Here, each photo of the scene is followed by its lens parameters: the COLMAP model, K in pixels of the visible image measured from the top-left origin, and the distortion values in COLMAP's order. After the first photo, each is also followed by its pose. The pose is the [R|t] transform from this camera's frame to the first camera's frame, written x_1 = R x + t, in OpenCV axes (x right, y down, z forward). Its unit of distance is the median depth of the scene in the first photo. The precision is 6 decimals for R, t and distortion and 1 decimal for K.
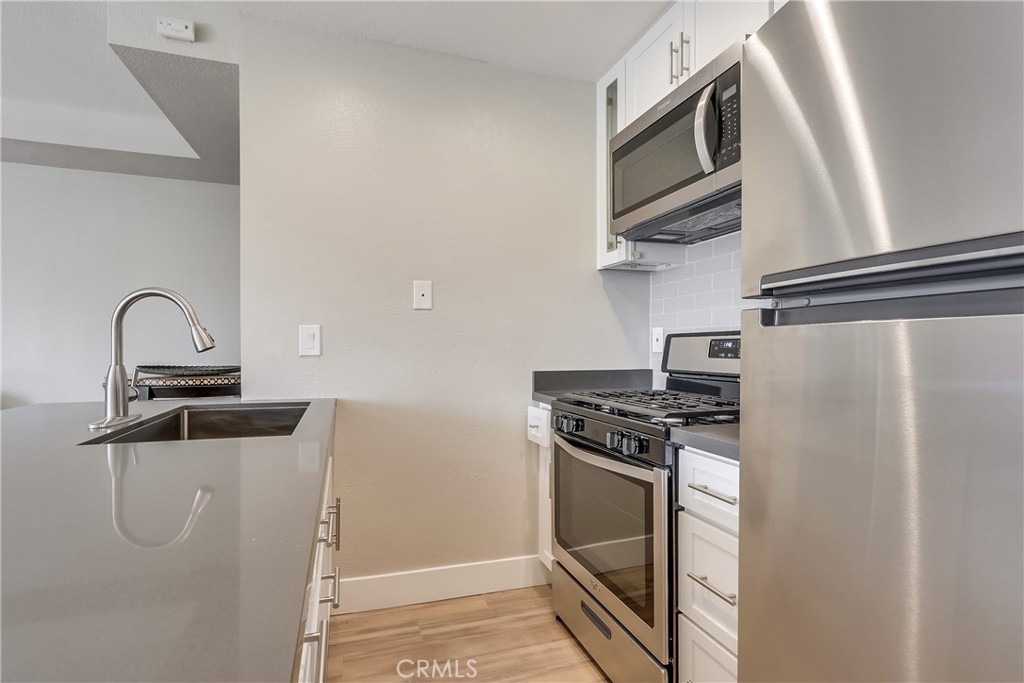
lens RADIAL K [[495.1, 0, 488.8], [0, 495.1, 350.1], [0, 0, 1]] dist [0.001723, 0.000708]
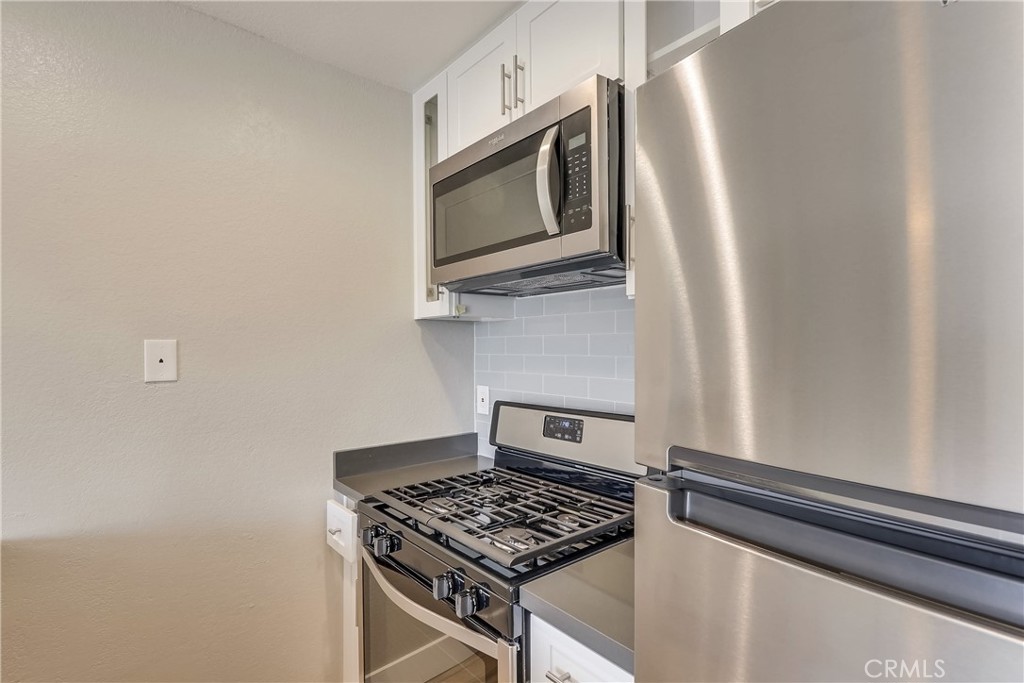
lens RADIAL K [[495.0, 0, 495.1], [0, 495.0, 353.0], [0, 0, 1]] dist [-0.001381, 0.000110]
pose [[0.926619, -0.006799, 0.375940, 0.038411], [0.007459, 0.999972, -0.000300, -0.126733], [-0.375928, 0.003082, 0.926644, 0.218776]]
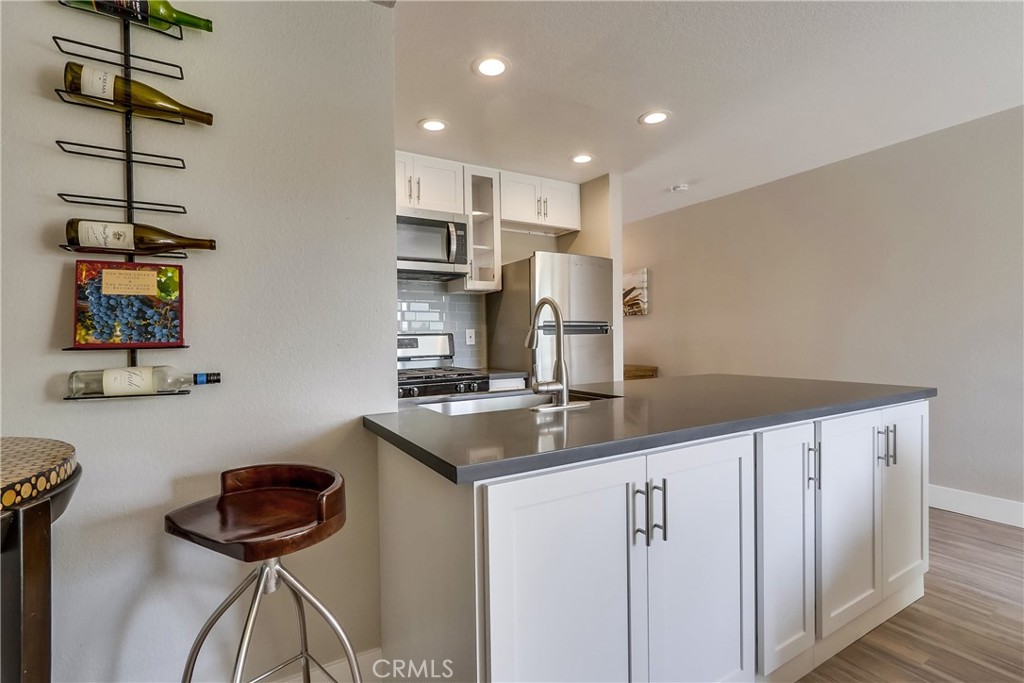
lens RADIAL K [[479.7, 0, 498.8], [0, 479.7, 348.0], [0, 0, 1]] dist [-0.001757, -0.000094]
pose [[-0.237091, -0.016942, 0.971340, -1.289785], [0.021429, 0.999513, 0.022663, -0.018517], [-0.971251, 0.026188, -0.236612, 1.008419]]
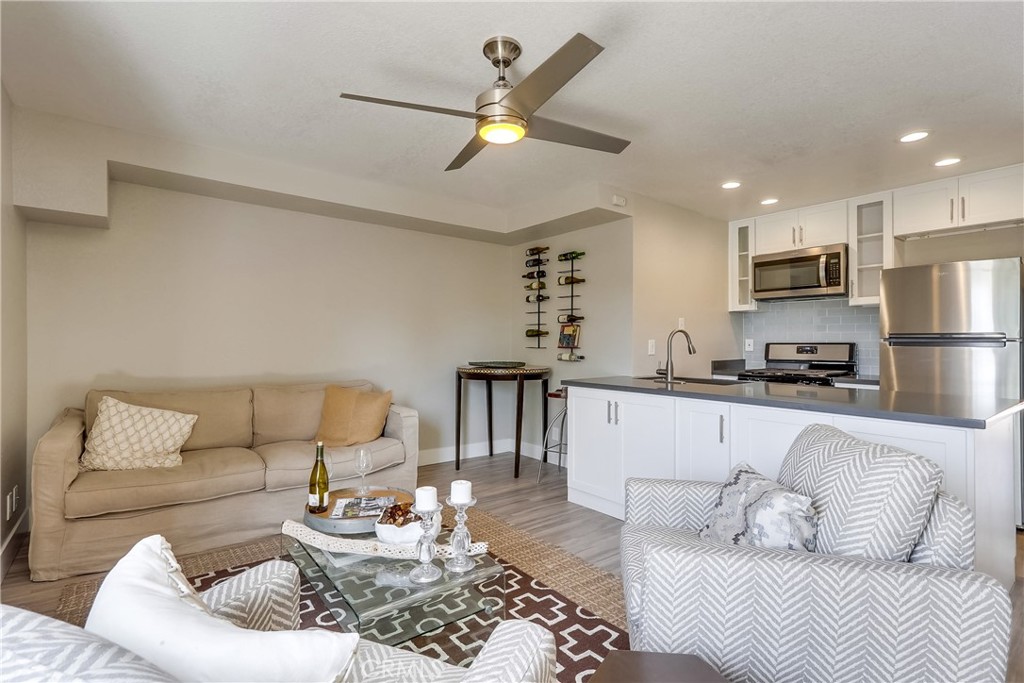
lens RADIAL K [[479.7, 0, 498.8], [0, 479.7, 348.0], [0, 0, 1]] dist [-0.001757, -0.000094]
pose [[0.941198, -0.004946, 0.337820, -1.664963], [0.003112, 0.999977, 0.005971, -0.029283], [-0.337842, -0.004568, 0.941192, -0.693078]]
